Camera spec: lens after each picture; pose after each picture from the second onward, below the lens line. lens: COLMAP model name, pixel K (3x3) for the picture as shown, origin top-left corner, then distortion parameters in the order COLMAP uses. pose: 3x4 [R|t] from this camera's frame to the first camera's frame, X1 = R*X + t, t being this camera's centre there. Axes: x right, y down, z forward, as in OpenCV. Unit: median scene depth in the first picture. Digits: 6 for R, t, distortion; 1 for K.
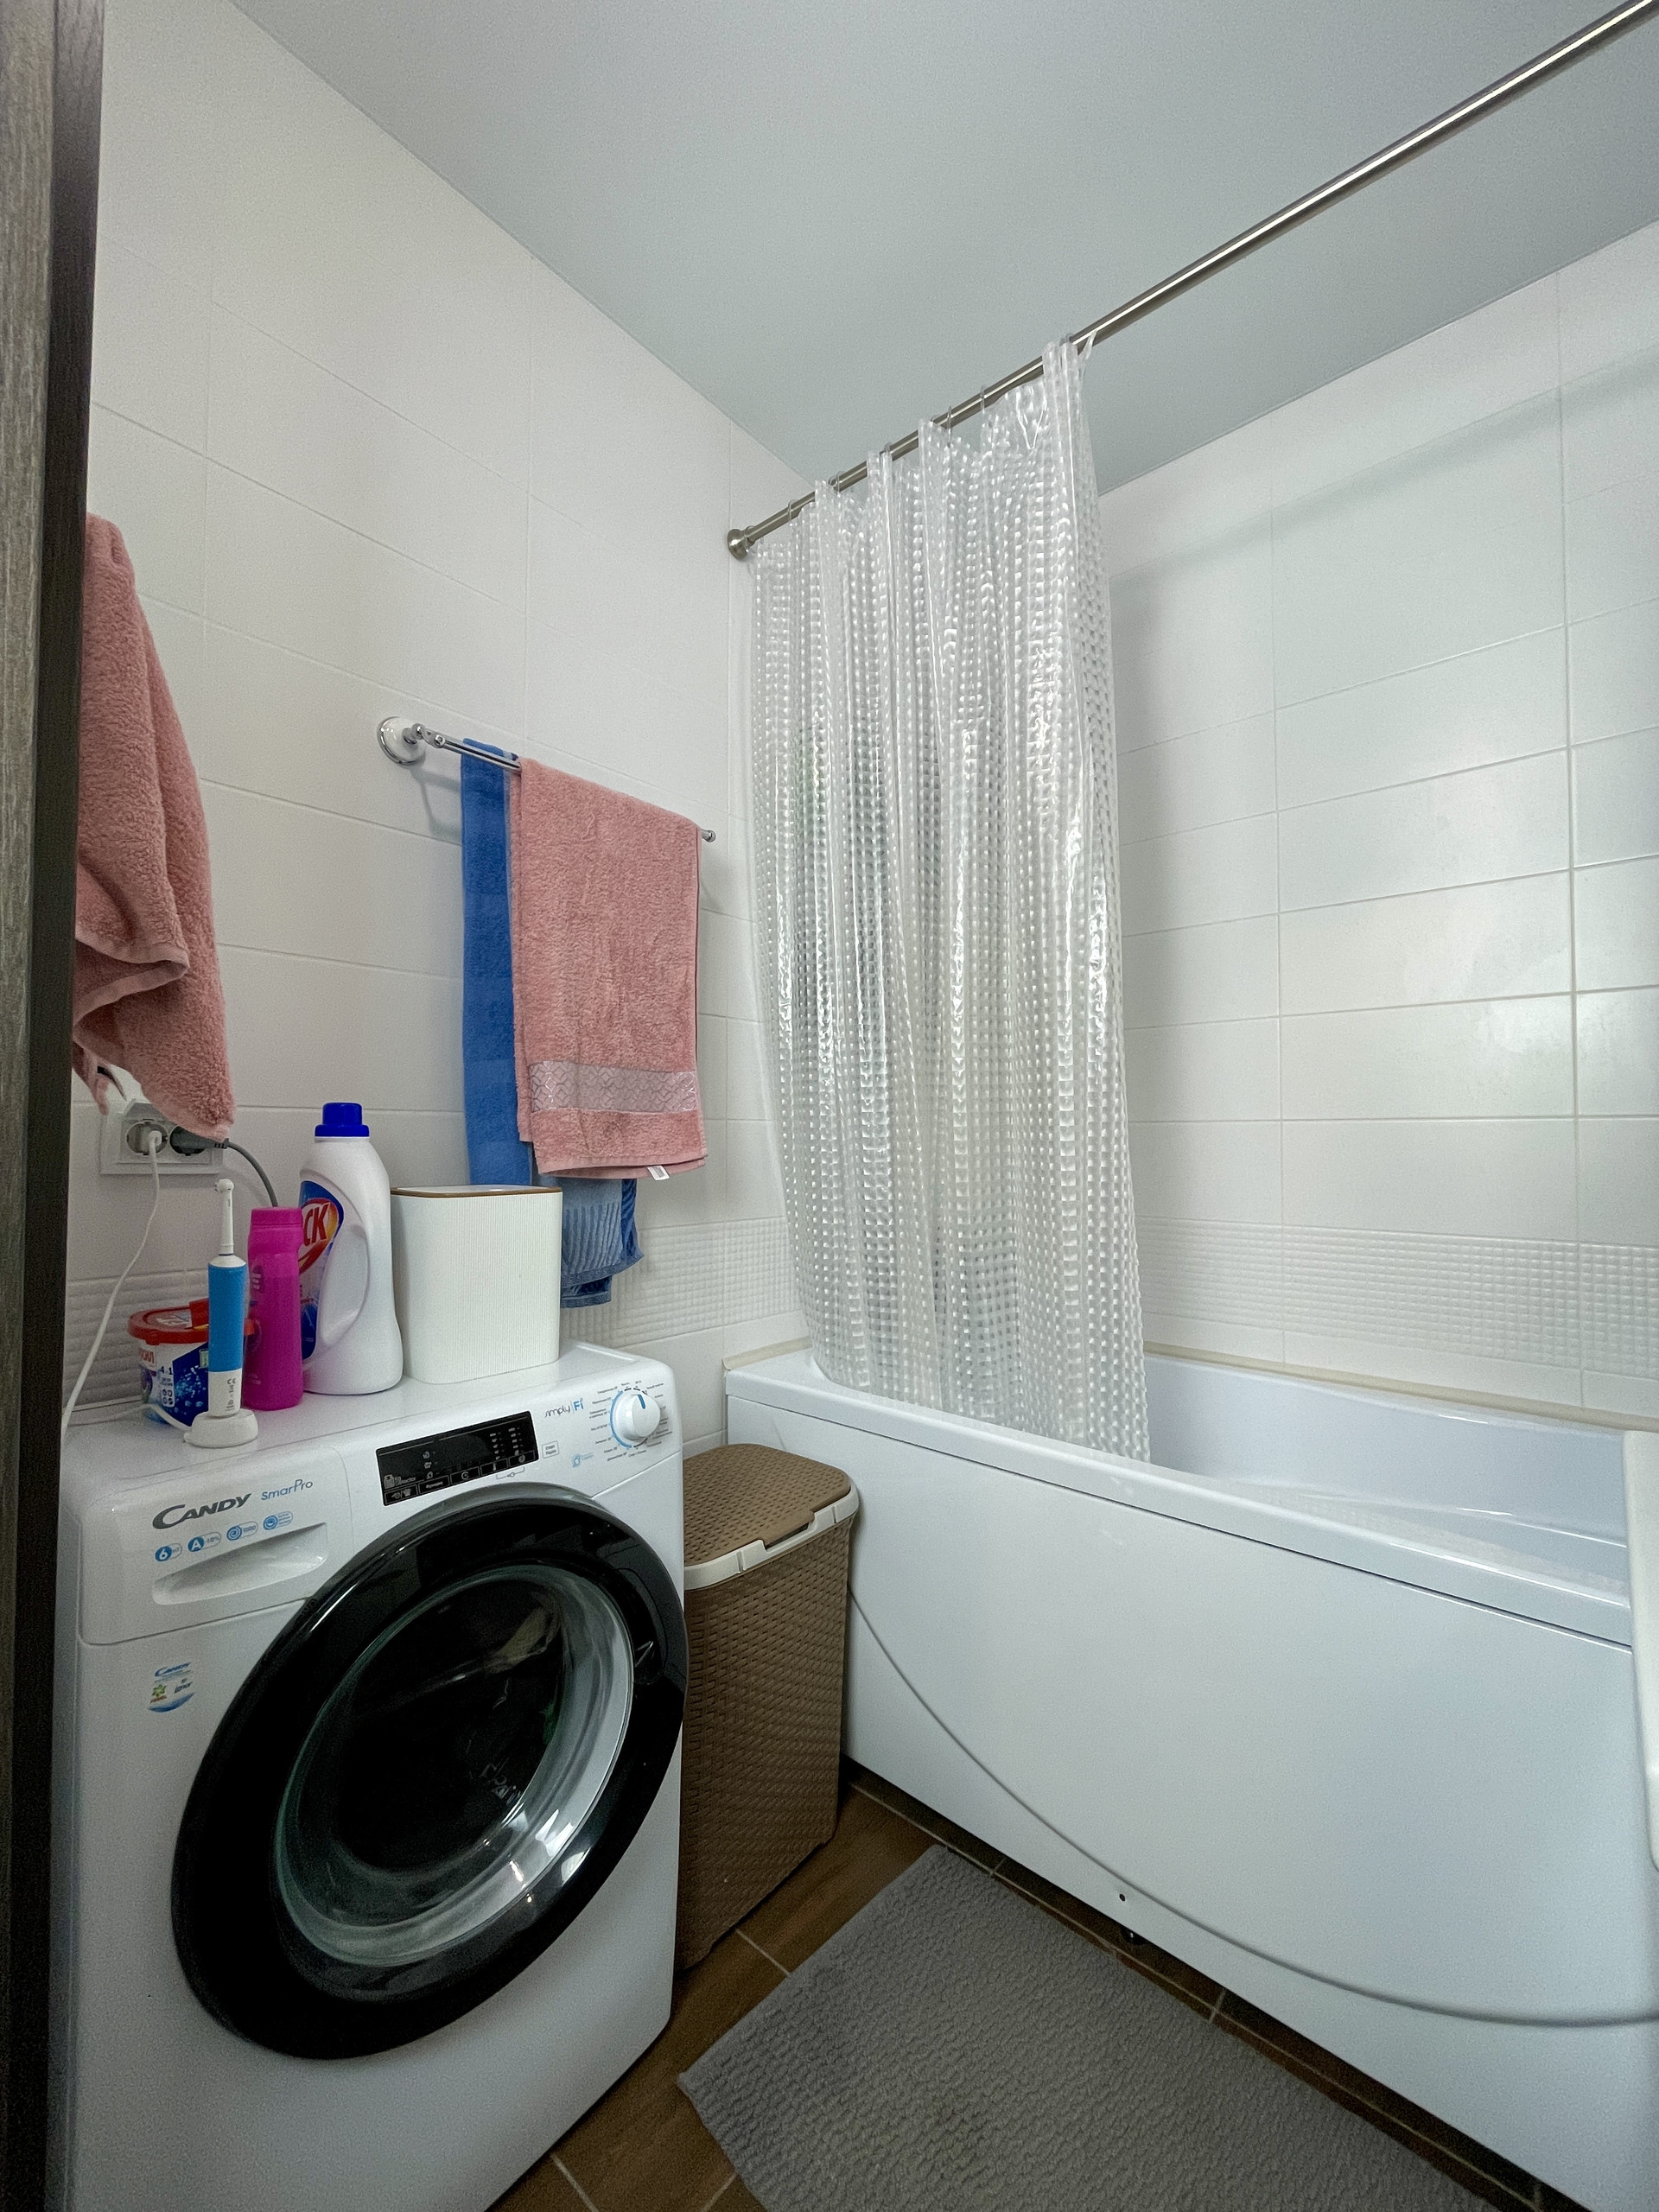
lens RADIAL K [[900.0, 0, 856.5], [0, 900.0, 1094.8], [0, 0, 1]] dist [-0.012858, 0.009568]
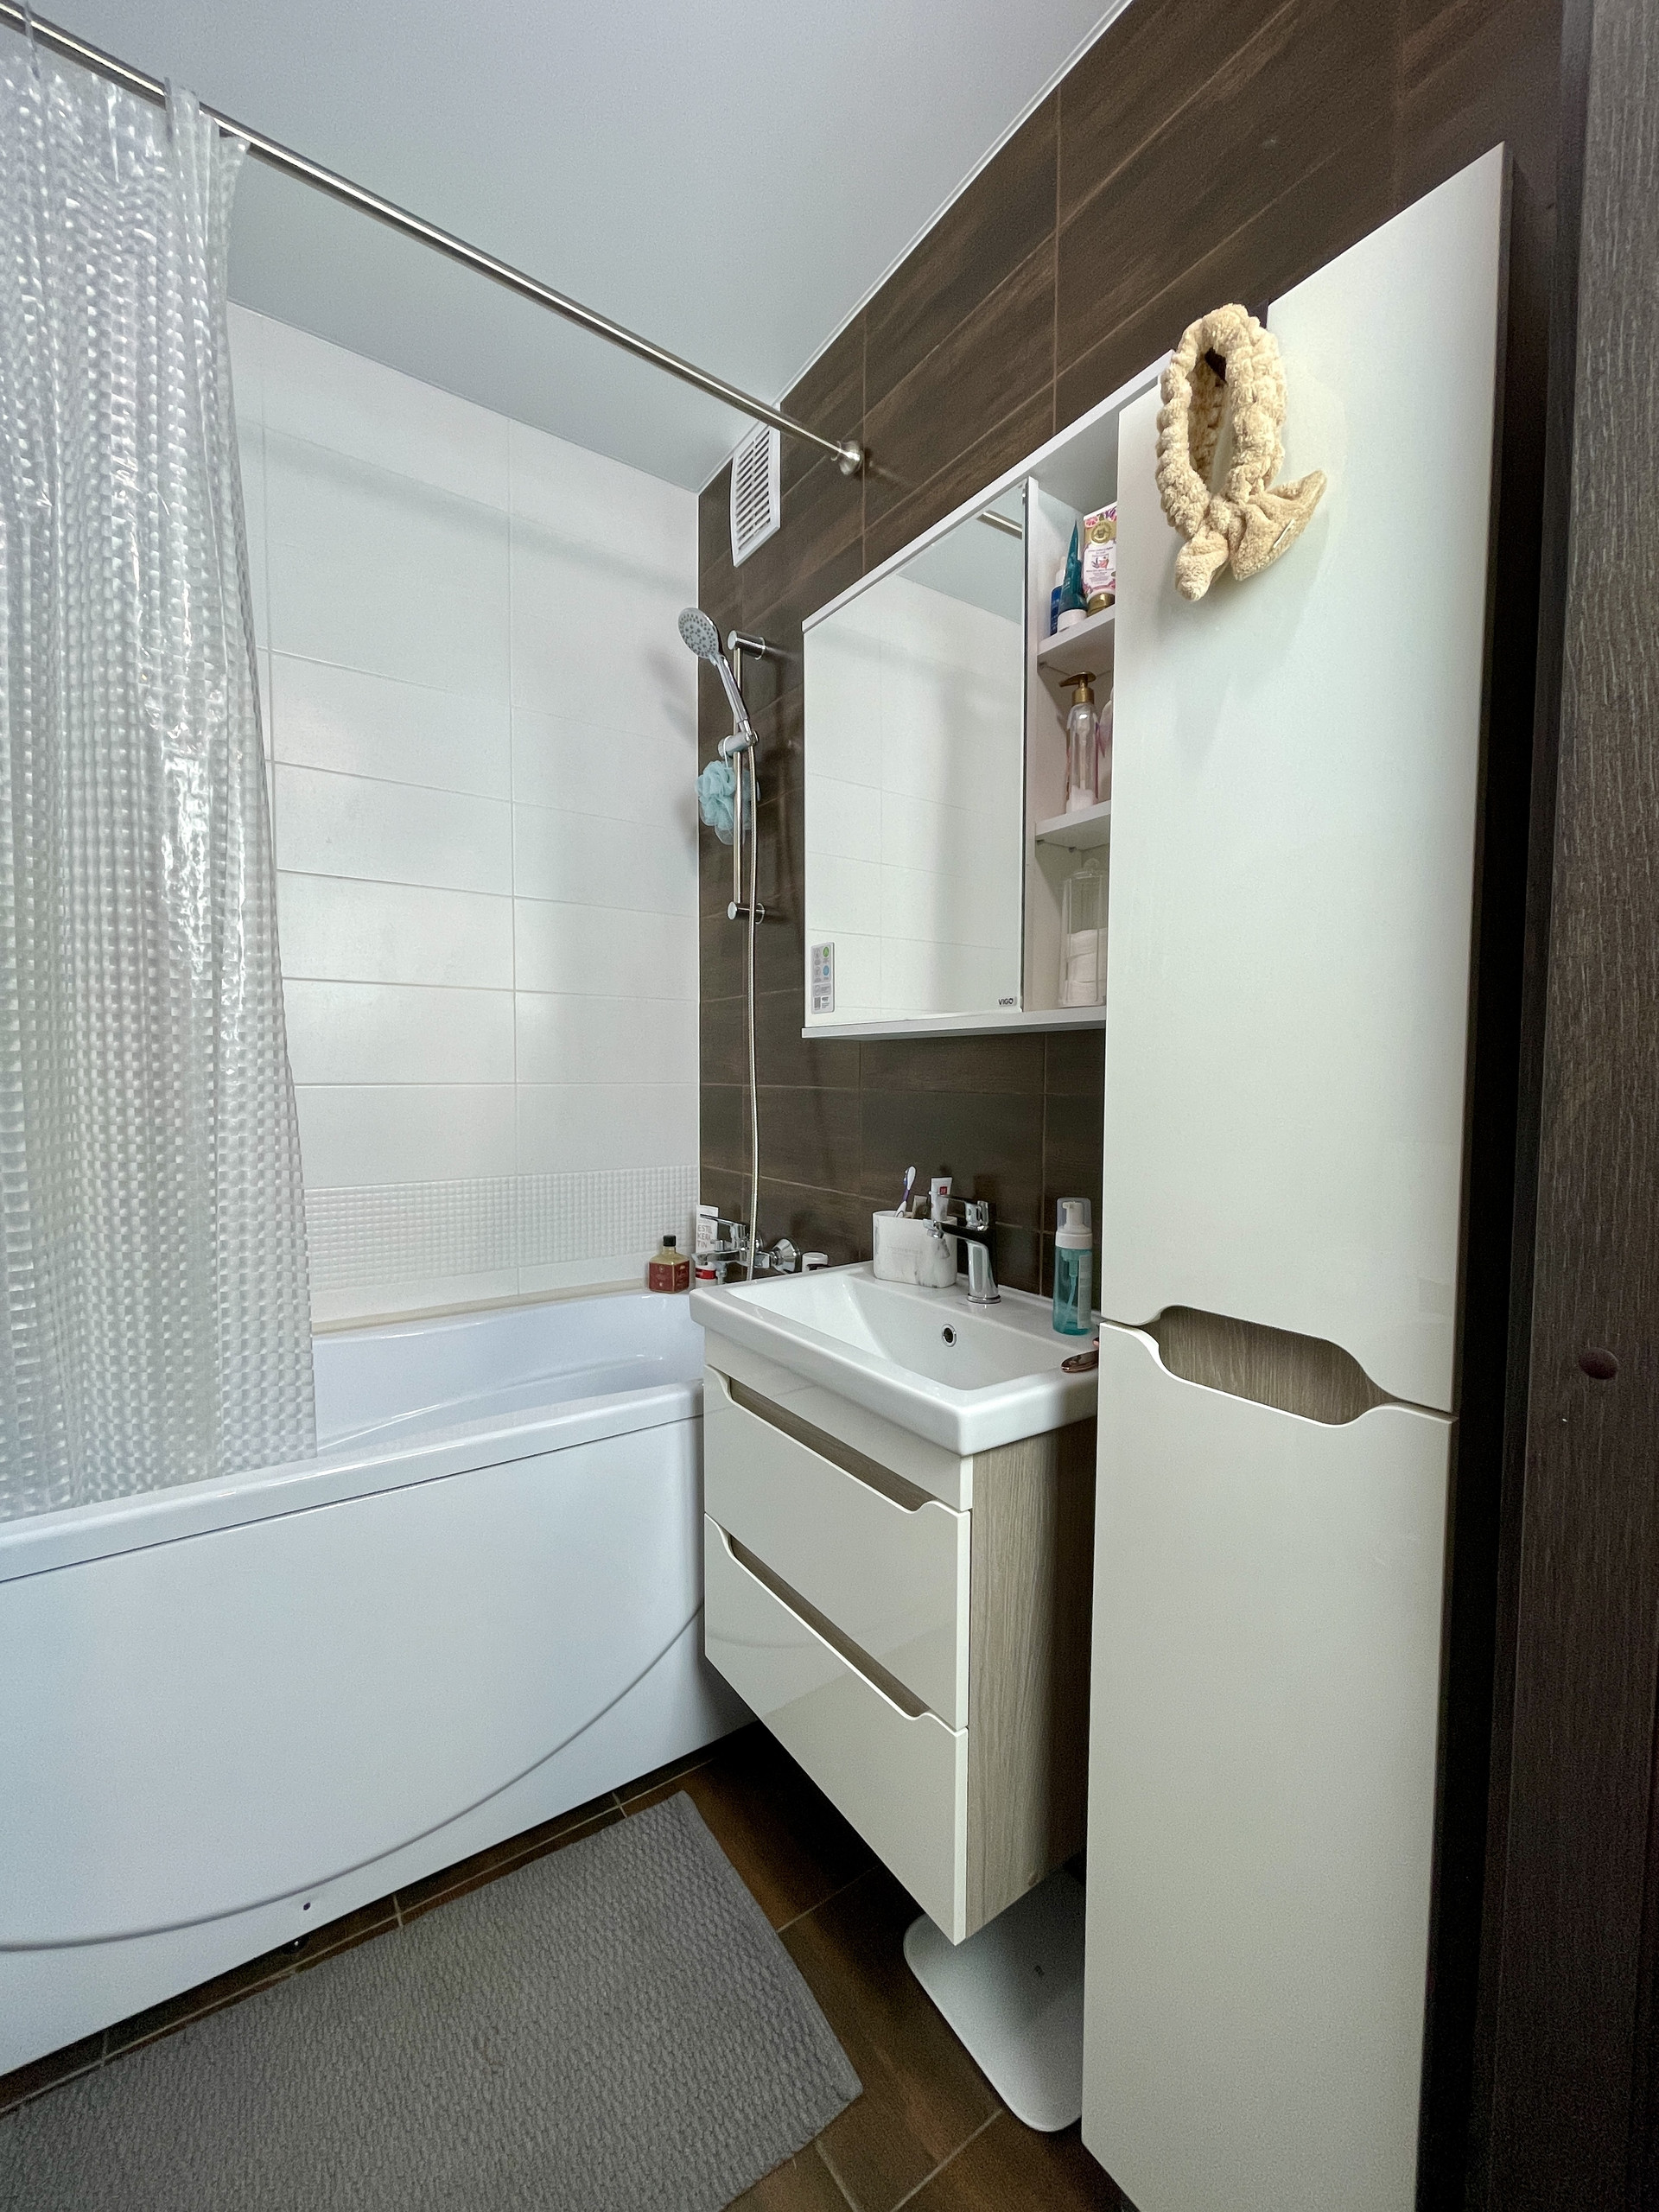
lens RADIAL K [[889.0, 0, 824.5], [0, 889.0, 1115.8], [0, 0, 1]] dist [0.001310, 0.000106]
pose [[0.261220, -0.046732, 0.964147, -0.419450], [-0.046367, 0.997067, 0.060890, -0.030963], [-0.964165, -0.060610, 0.258287, 0.259368]]
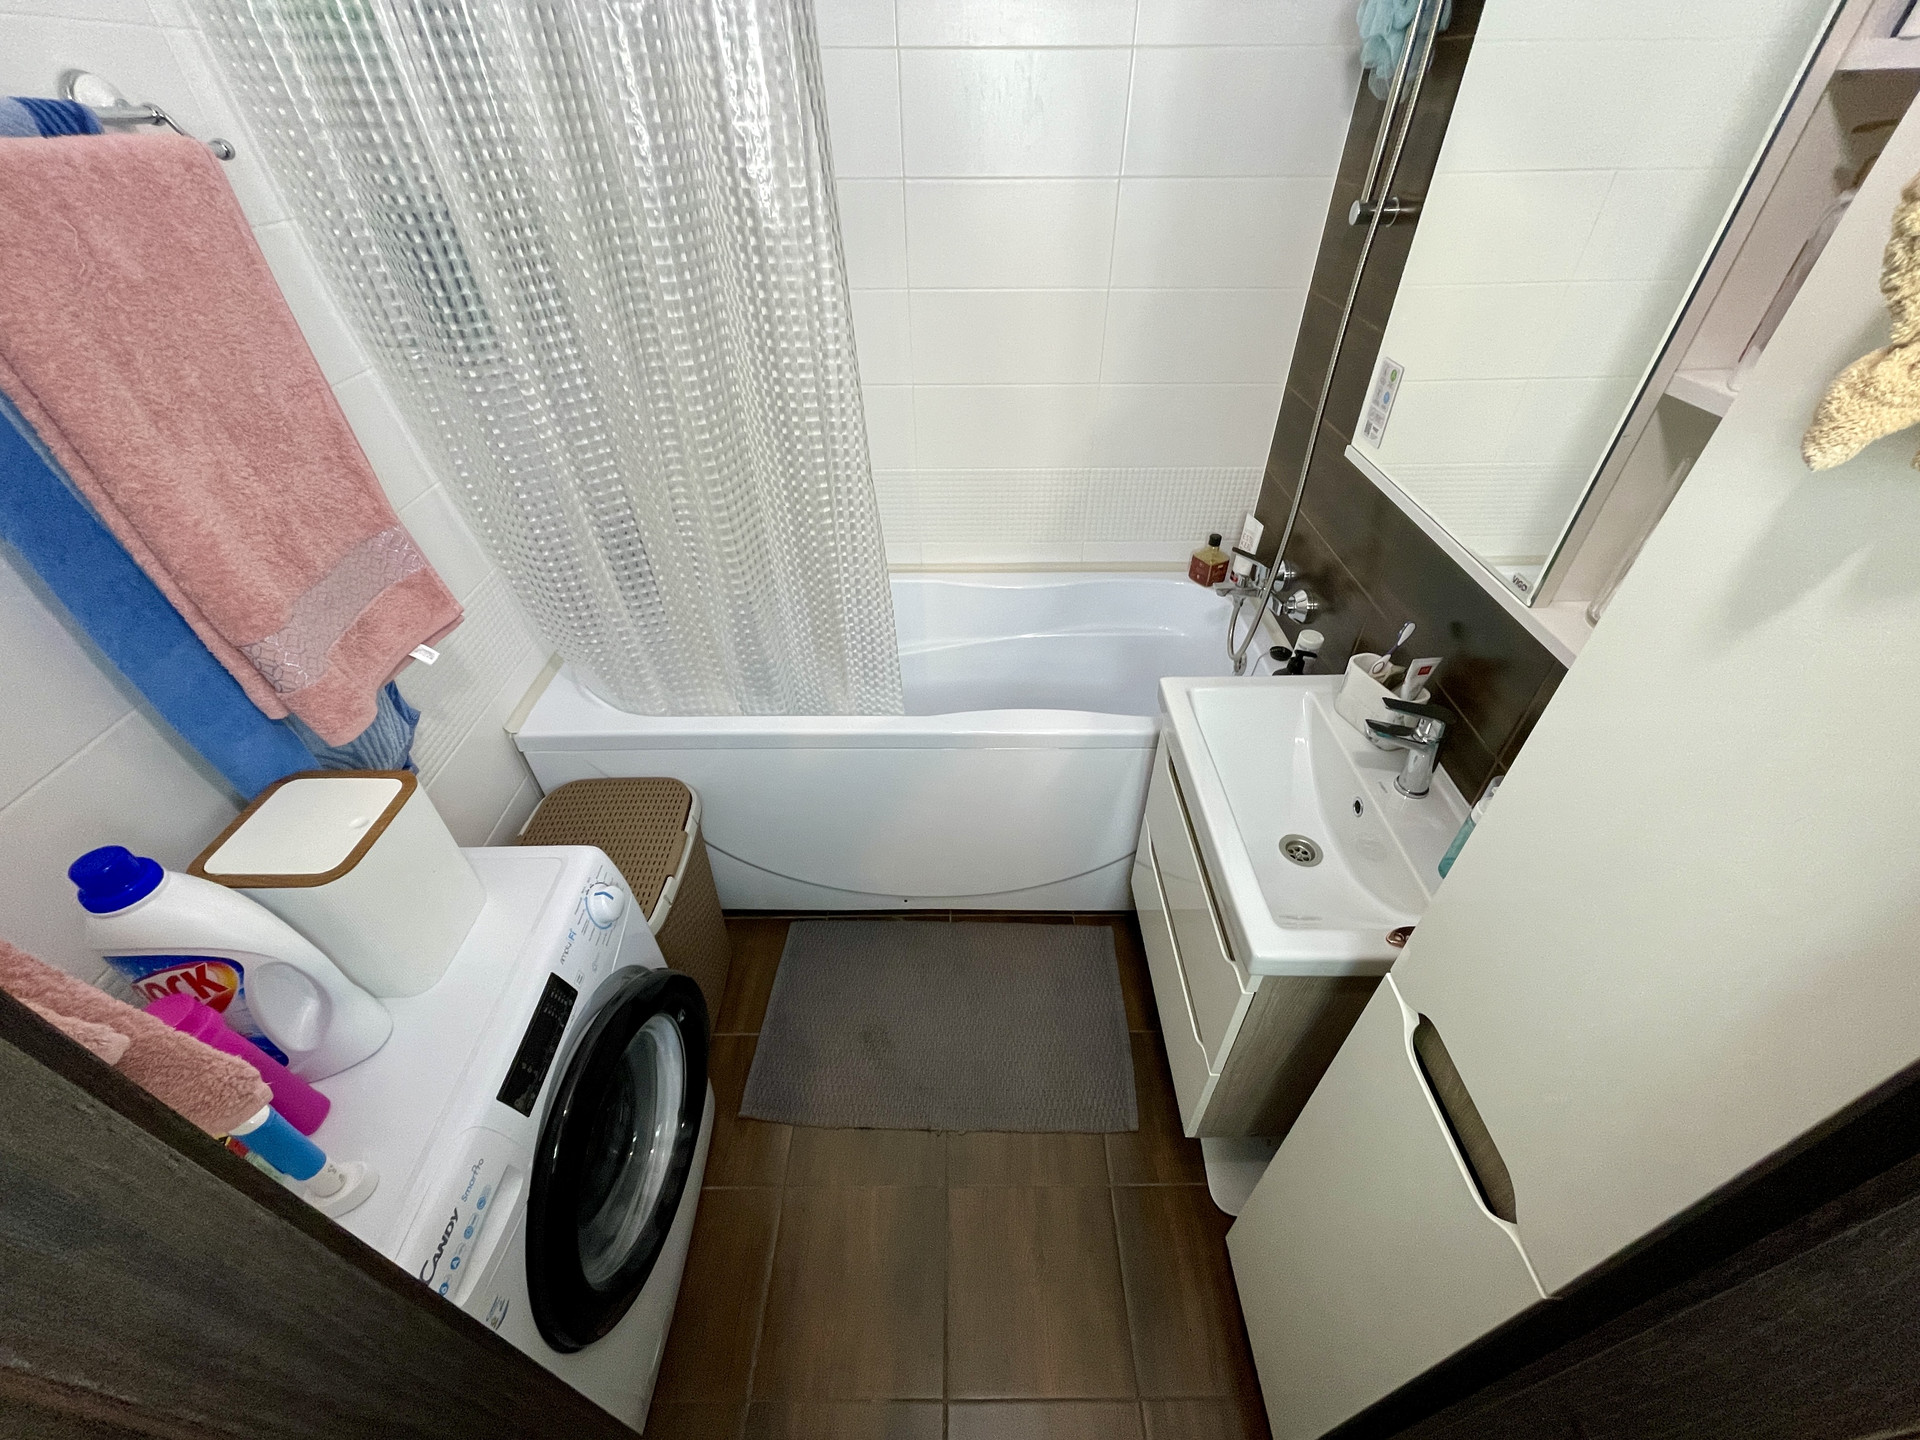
lens RADIAL K [[771.6, 0, 966.5], [0, 771.6, 721.5], [0, 0, 1]] dist [0.001310, 0.000106]
pose [[0.765980, -0.409426, 0.495626, -0.239610], [-0.024747, 0.751614, 0.659139, -0.431897], [-0.642388, -0.517152, 0.565589, 0.192108]]
